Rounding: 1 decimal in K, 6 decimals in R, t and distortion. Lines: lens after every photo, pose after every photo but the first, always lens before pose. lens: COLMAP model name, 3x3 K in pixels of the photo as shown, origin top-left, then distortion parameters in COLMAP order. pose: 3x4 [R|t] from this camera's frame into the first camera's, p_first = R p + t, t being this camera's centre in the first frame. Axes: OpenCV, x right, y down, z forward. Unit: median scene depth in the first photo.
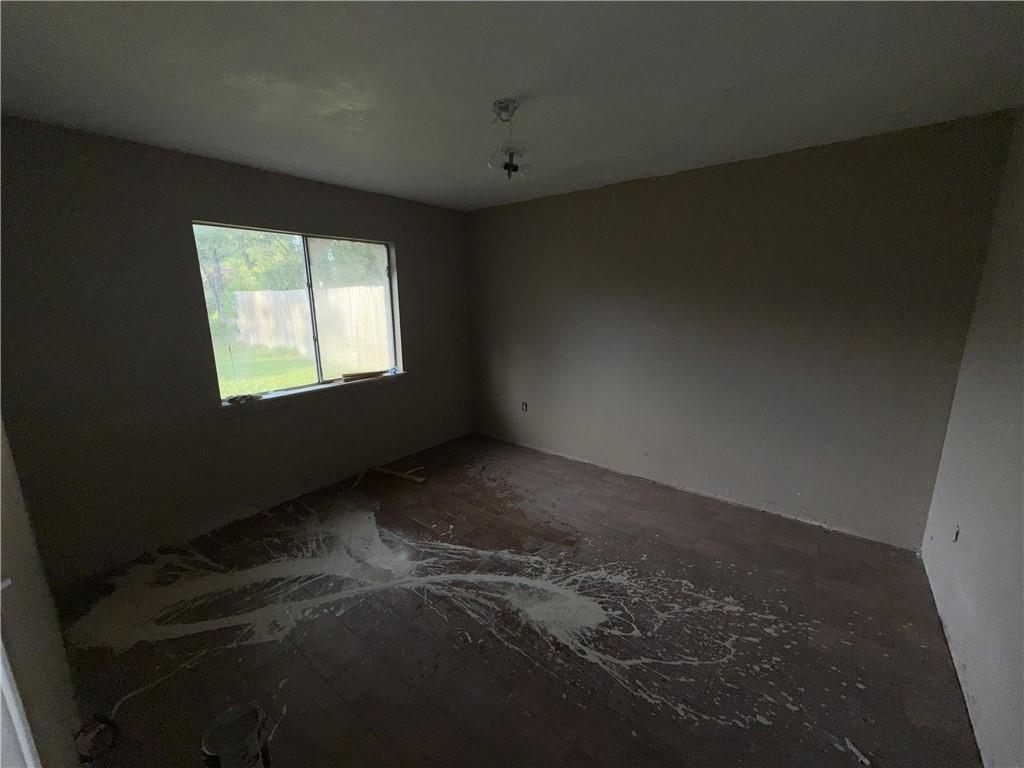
lens RADIAL K [[408.6, 0, 514.6], [0, 408.6, 386.4], [0, 0, 1]] dist [-0.002038, 0.000650]
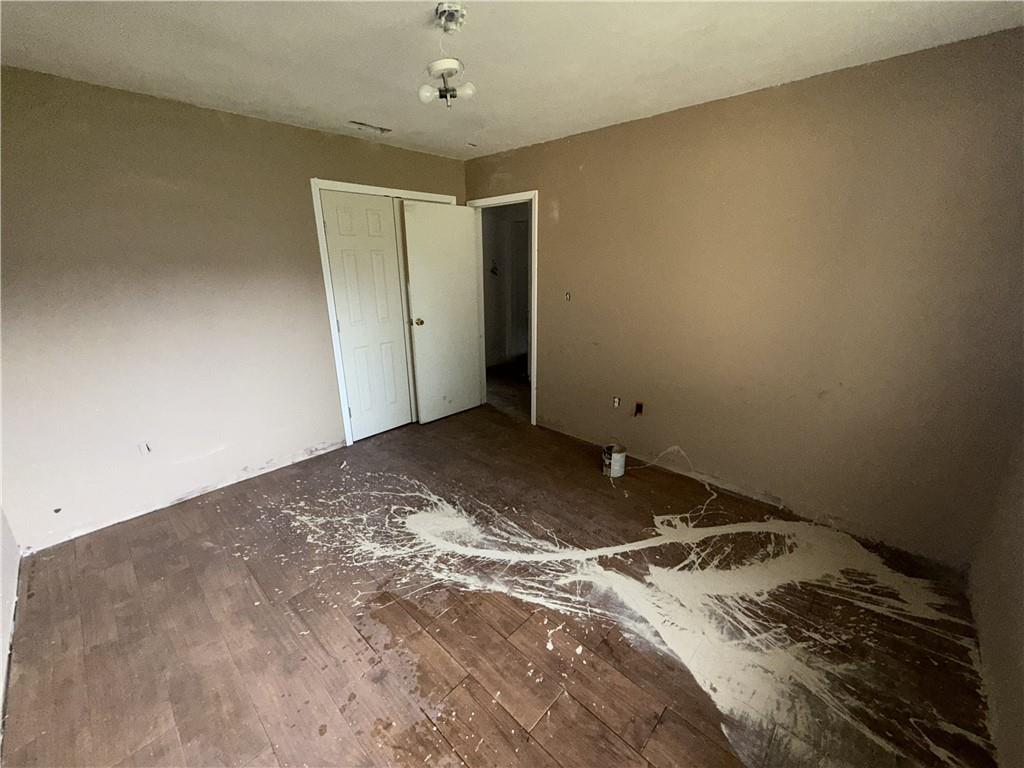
lens RADIAL K [[408.6, 0, 511.9], [0, 408.6, 384.1], [0, 0, 1]] dist [-0.002038, 0.000650]
pose [[-0.996059, -0.009512, 0.088179, -0.179460], [0.035082, 0.870890, 0.490224, -0.353158], [-0.081457, 0.491386, -0.867124, 1.620975]]
